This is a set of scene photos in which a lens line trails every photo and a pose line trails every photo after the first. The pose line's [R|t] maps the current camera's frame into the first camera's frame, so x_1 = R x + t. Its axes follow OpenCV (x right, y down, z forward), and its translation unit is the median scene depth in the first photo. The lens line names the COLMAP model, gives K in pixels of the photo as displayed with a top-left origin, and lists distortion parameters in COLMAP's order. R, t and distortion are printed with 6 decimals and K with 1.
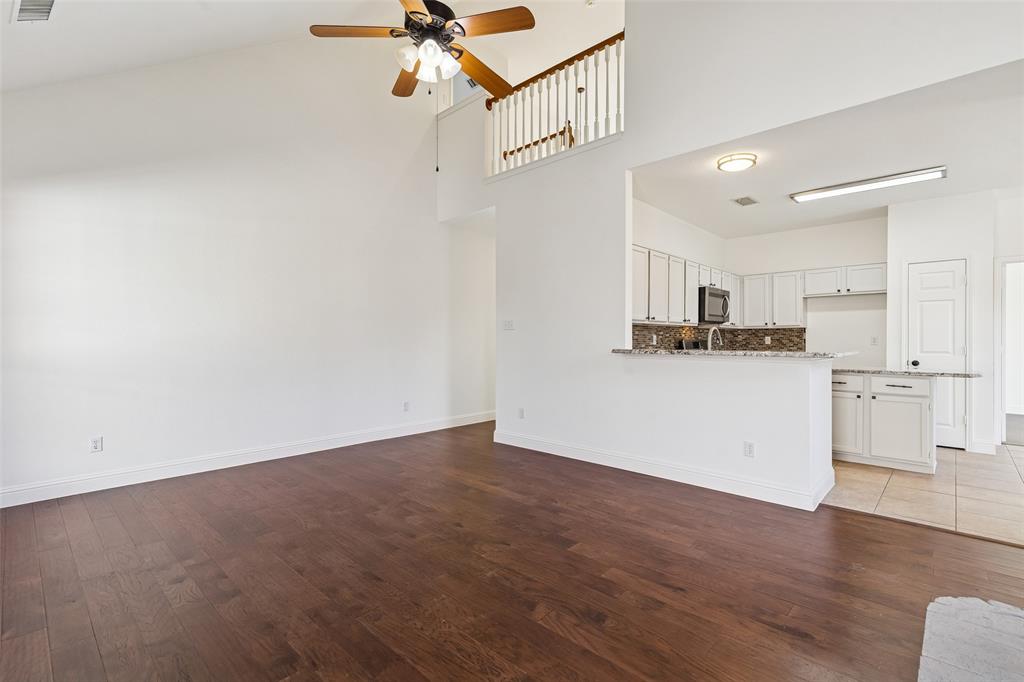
lens RADIAL K [[457.7, 0, 512.0], [0, 457.7, 341.0], [0, 0, 1]] dist [0.005926, 0.000367]
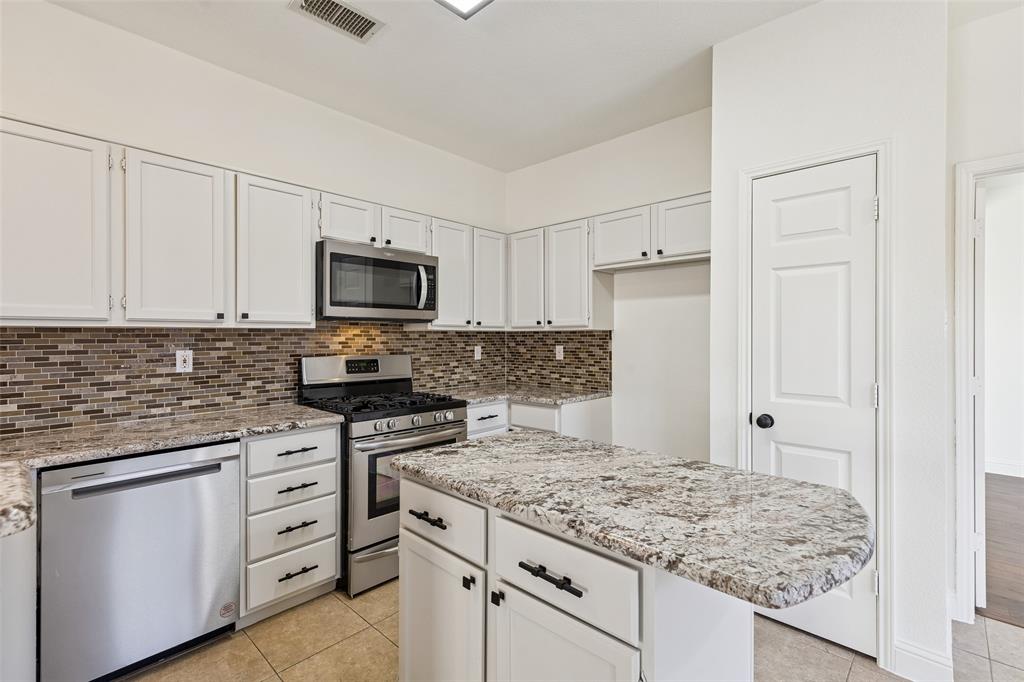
lens RADIAL K [[466.0, 0, 511.2], [0, 466.0, 337.2], [0, 0, 1]] dist [0.009222, -0.000302]
pose [[0.999912, -0.002080, 0.013087, 0.786552], [0.002088, 0.999998, -0.000591, -0.031208], [-0.013085, 0.000618, 0.999914, 0.716551]]
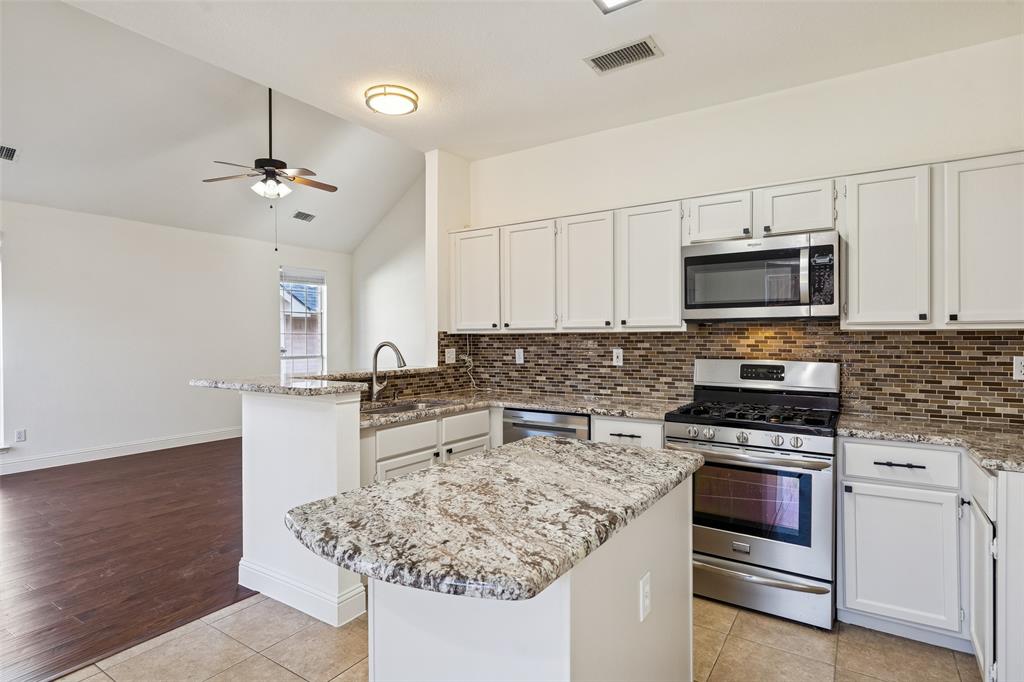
lens RADIAL K [[524.1, 0, 512.0], [0, 524.1, 341.0], [0, 0, 1]] dist [0.002332, -0.000540]
pose [[0.181806, 0.002221, -0.983332, 1.200231], [-0.003039, 0.999994, 0.001697, -0.030525], [0.983330, 0.002680, 0.181812, 0.963338]]
